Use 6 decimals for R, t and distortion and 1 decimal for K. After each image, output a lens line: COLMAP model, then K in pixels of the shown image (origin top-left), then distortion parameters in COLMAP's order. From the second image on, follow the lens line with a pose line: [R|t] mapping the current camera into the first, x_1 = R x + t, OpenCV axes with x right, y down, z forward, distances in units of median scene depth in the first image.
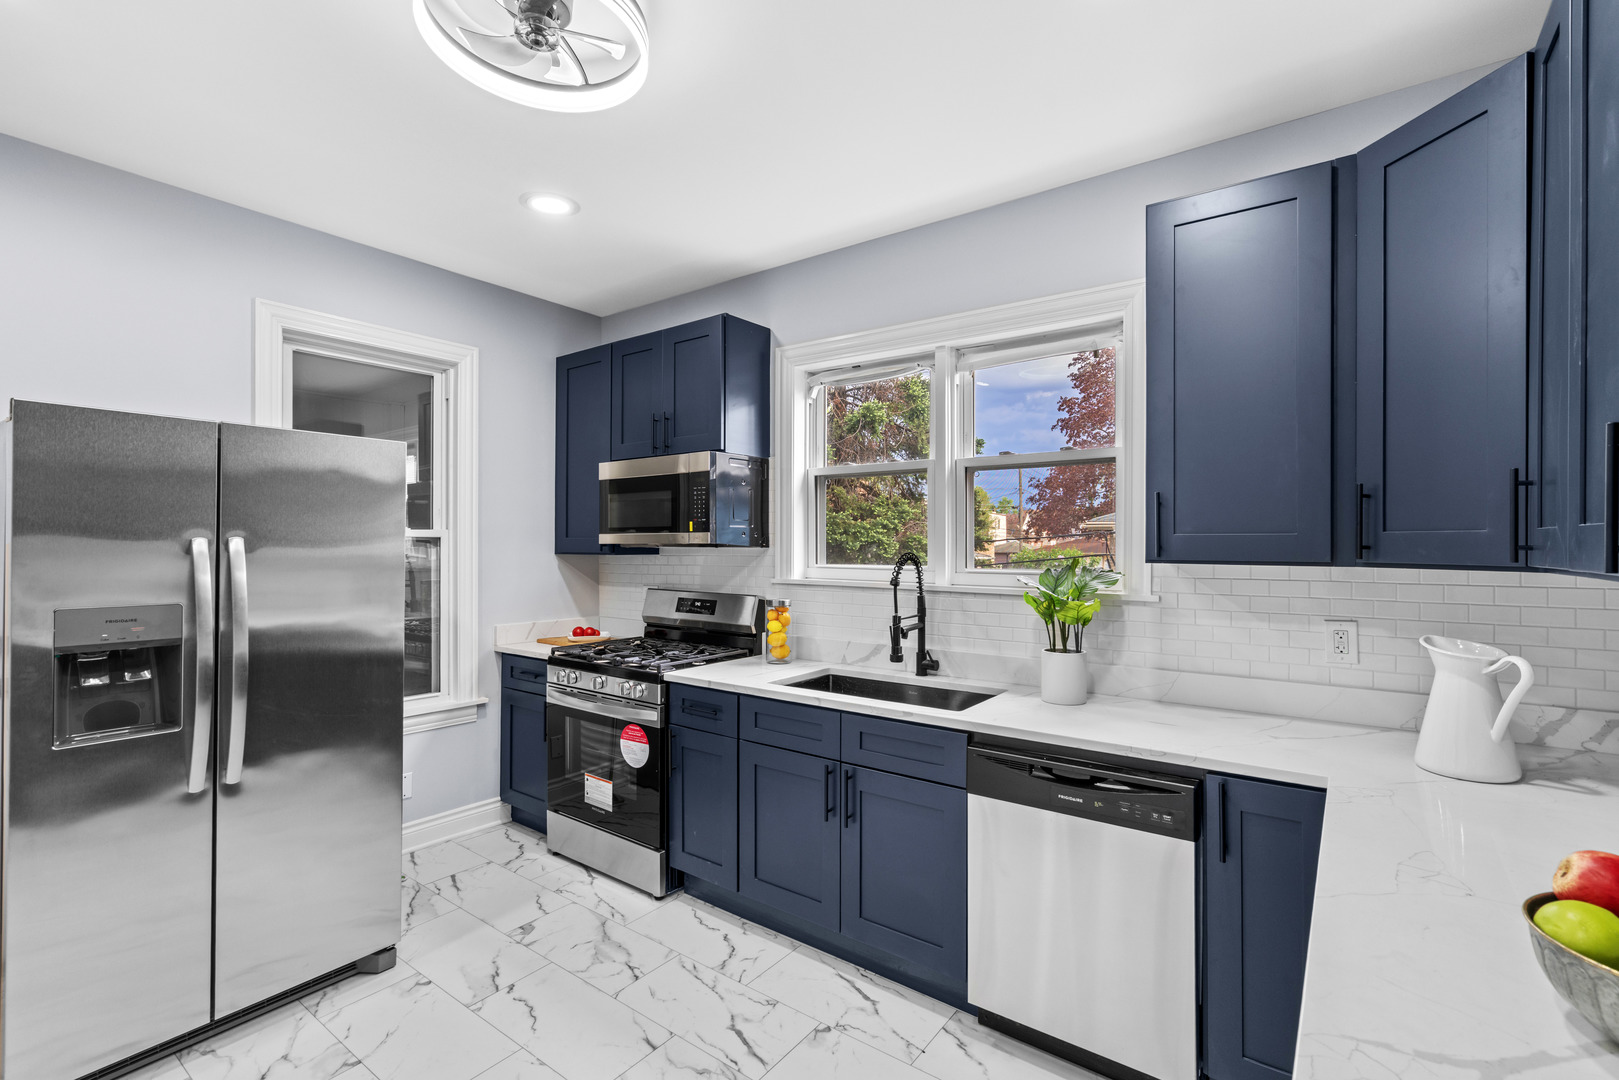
lens RADIAL K [[737.1, 0, 809.5], [0, 737.1, 540.0], [0, 0, 1]] dist [-0.013561, 0.008135]
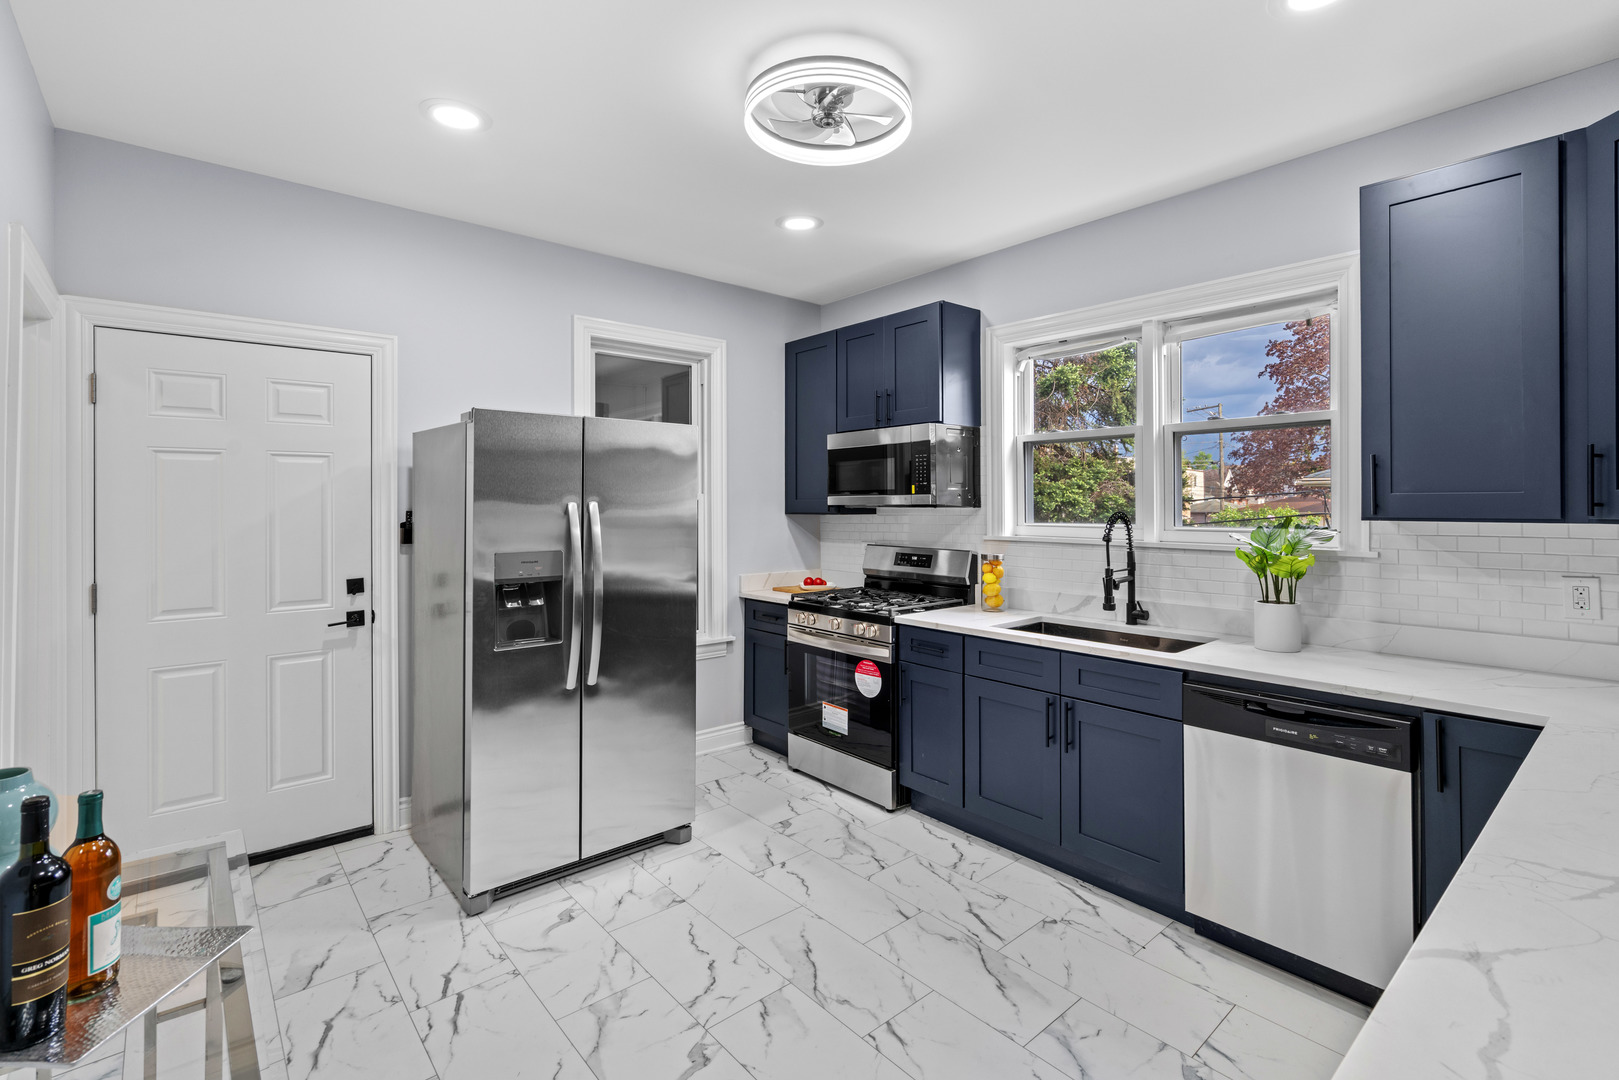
lens RADIAL K [[746.9, 0, 813.9], [0, 746.9, 500.2], [0, 0, 1]] dist [-0.009857, 0.007134]
pose [[0.975694, -0.006554, -0.219041, -0.062646], [0.006390, 0.999979, -0.001461, -0.001110], [0.219046, 0.000026, 0.975714, -0.174709]]
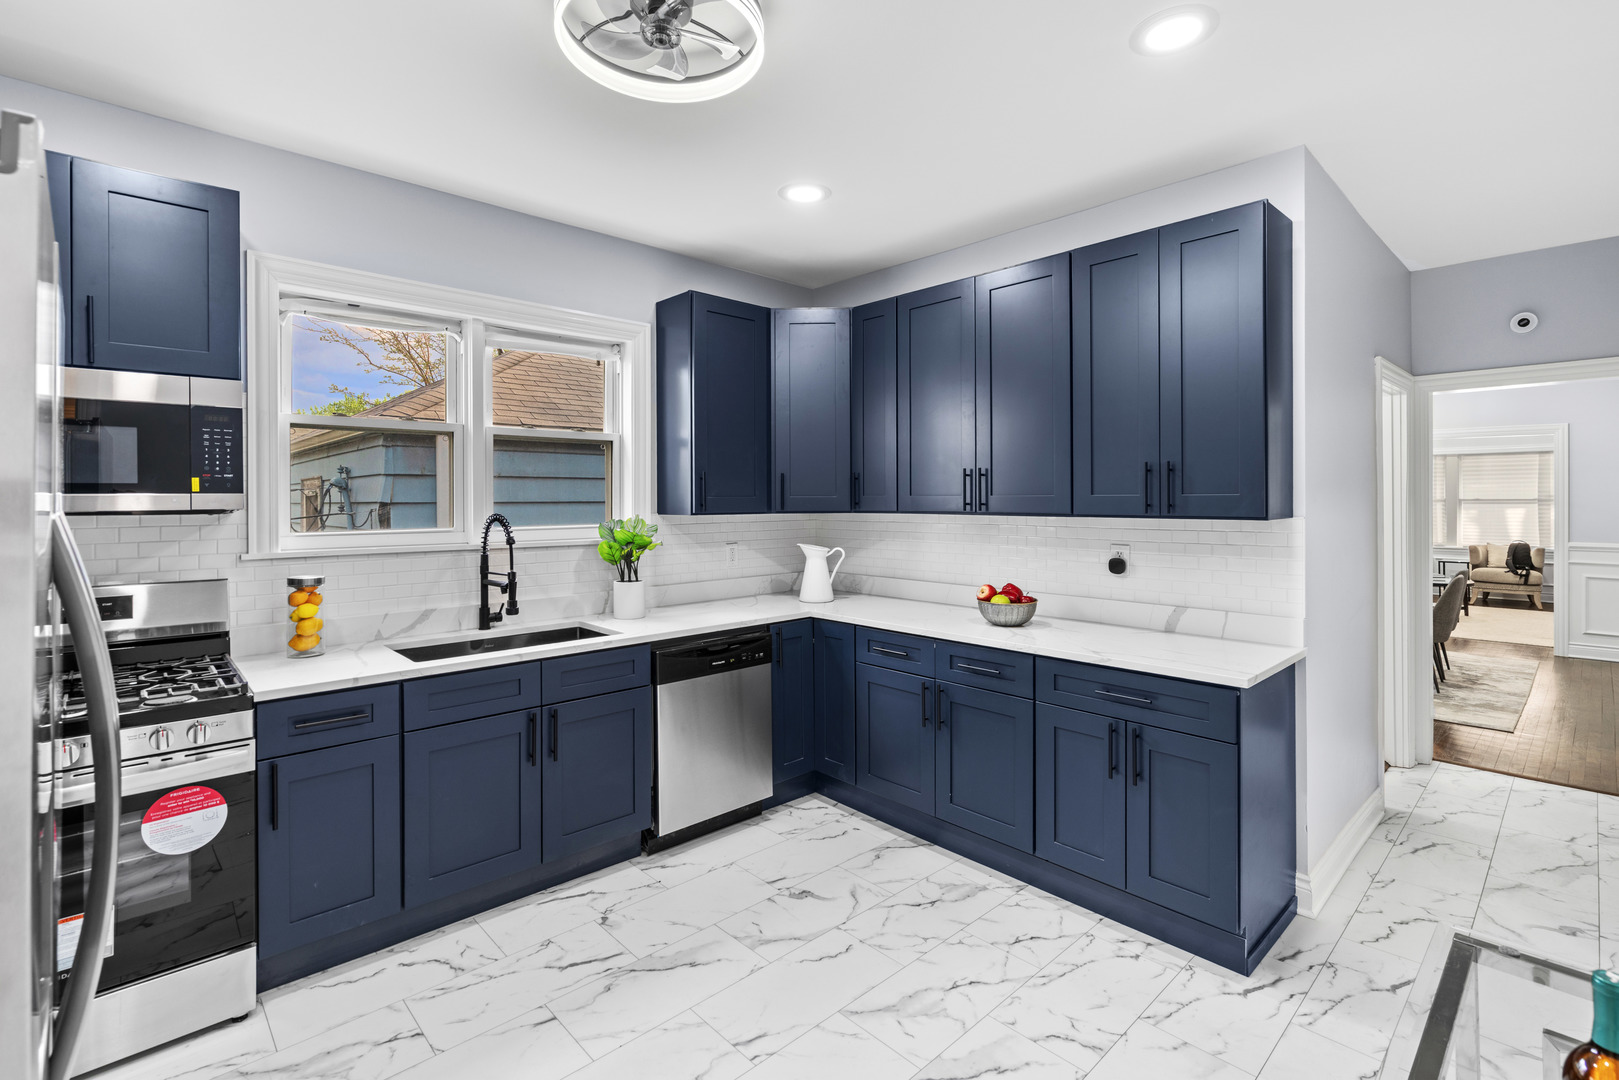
lens RADIAL K [[746.9, 0, 813.9], [0, 746.9, 500.2], [0, 0, 1]] dist [-0.009857, 0.007134]
pose [[0.174065, -0.006692, 0.984711, -0.812661], [0.000741, 0.999978, 0.006665, -0.008862], [-0.984734, -0.000431, 0.174066, 0.344328]]
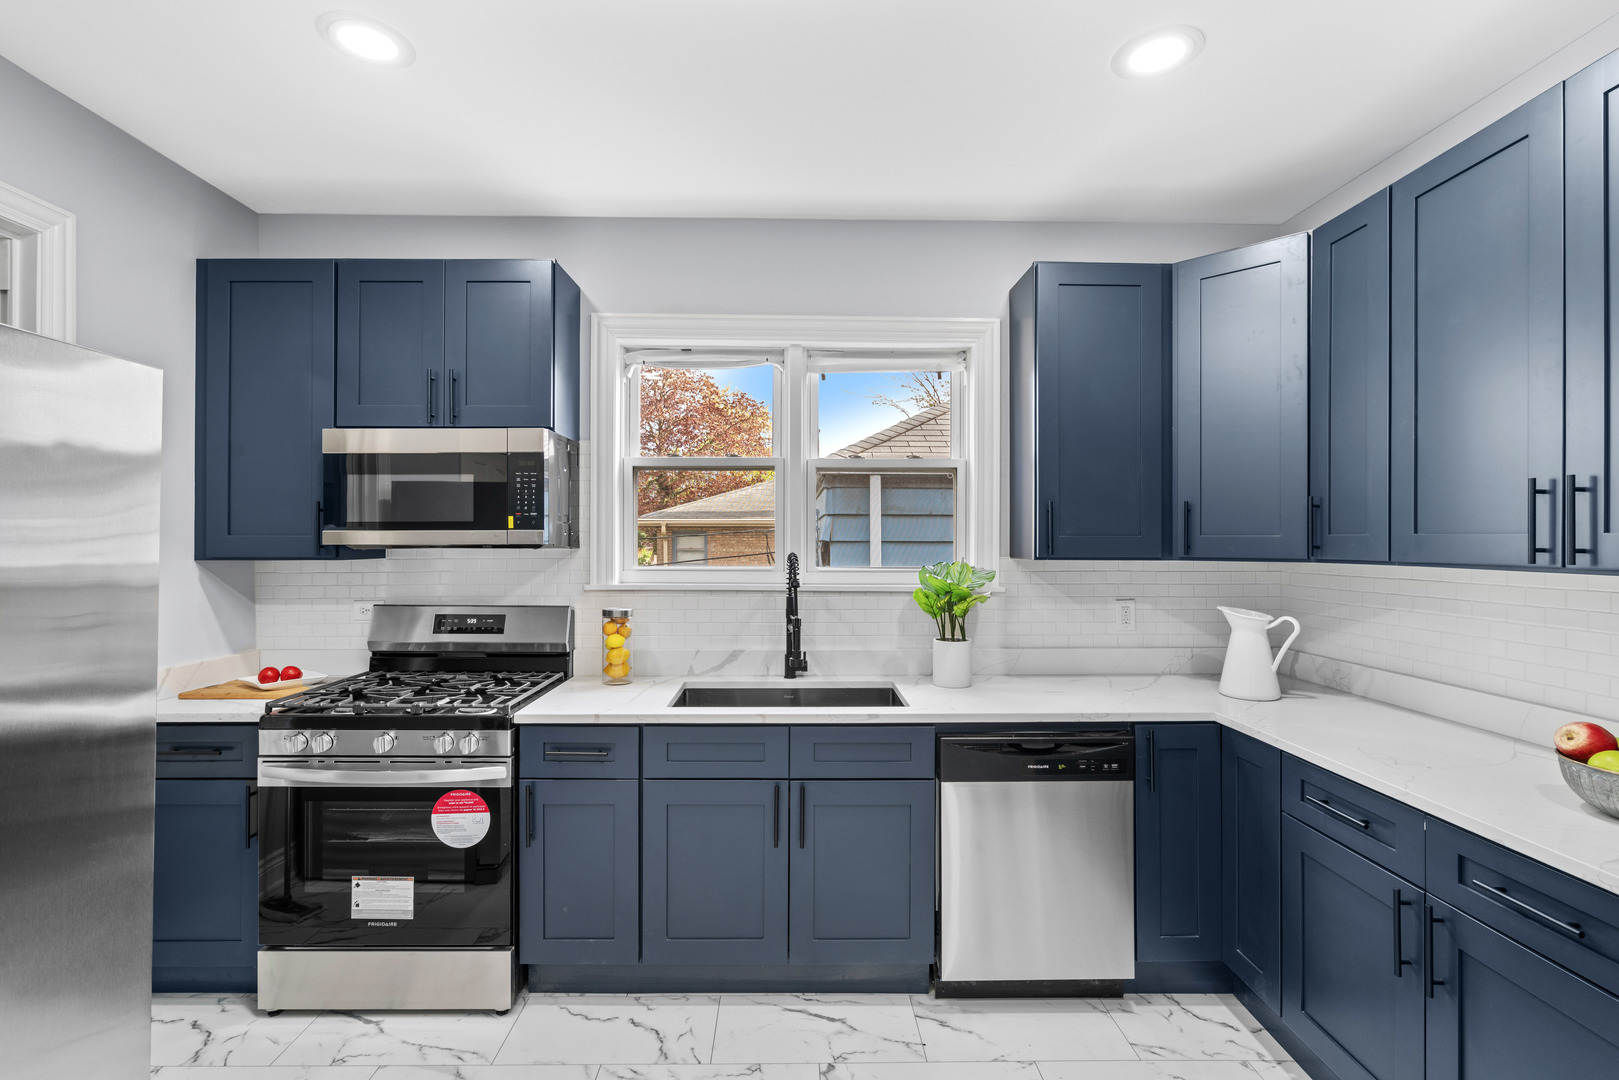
lens RADIAL K [[727.7, 0, 804.9], [0, 727.7, 539.1], [0, 0, 1]] dist [-0.003069, 0.000607]
pose [[0.791438, -0.000523, 0.611249, -0.421462], [-0.002413, 0.999989, 0.003980, -0.004818], [-0.611245, -0.004625, 0.791428, 0.219149]]
